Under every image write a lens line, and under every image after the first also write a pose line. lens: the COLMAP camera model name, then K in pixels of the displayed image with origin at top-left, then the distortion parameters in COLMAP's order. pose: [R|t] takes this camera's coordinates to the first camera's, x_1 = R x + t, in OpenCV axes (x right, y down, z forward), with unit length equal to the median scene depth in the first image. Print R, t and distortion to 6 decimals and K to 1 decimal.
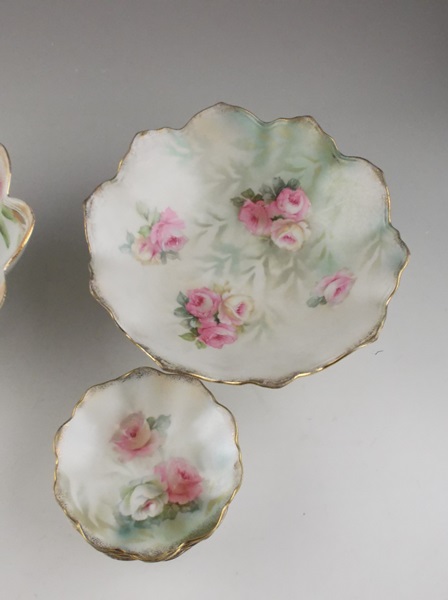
lens RADIAL K [[584.2, 0, 224.0], [0, 584.2, 300.0], [0, 0, 1]] dist [-0.004407, -0.003147]
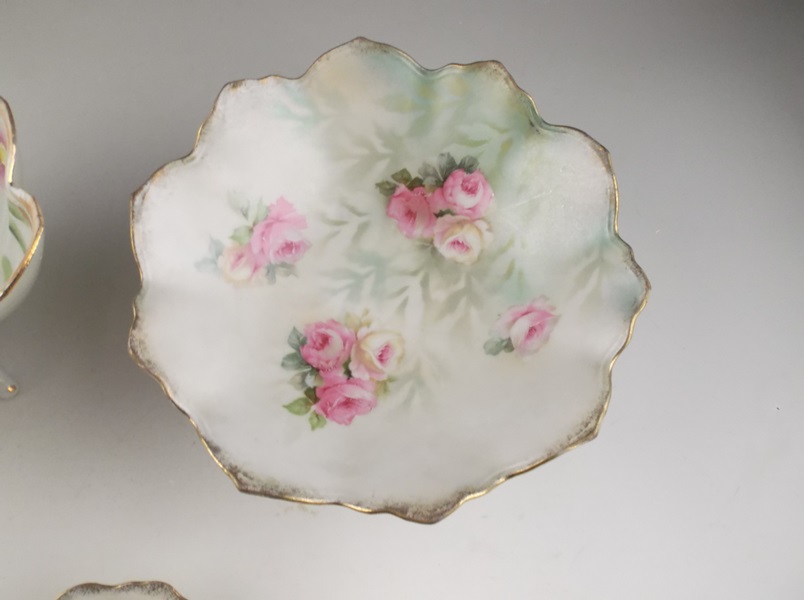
lens RADIAL K [[623.6, 0, 387.1], [0, 623.6, 299.8], [0, 0, 1]] dist [-0.000499, 0.000778]
pose [[0.999727, 0.020161, -0.011788, 0.038900], [-0.019353, 0.997694, 0.065049, -0.093665], [0.013073, -0.064803, 0.997812, 0.292052]]
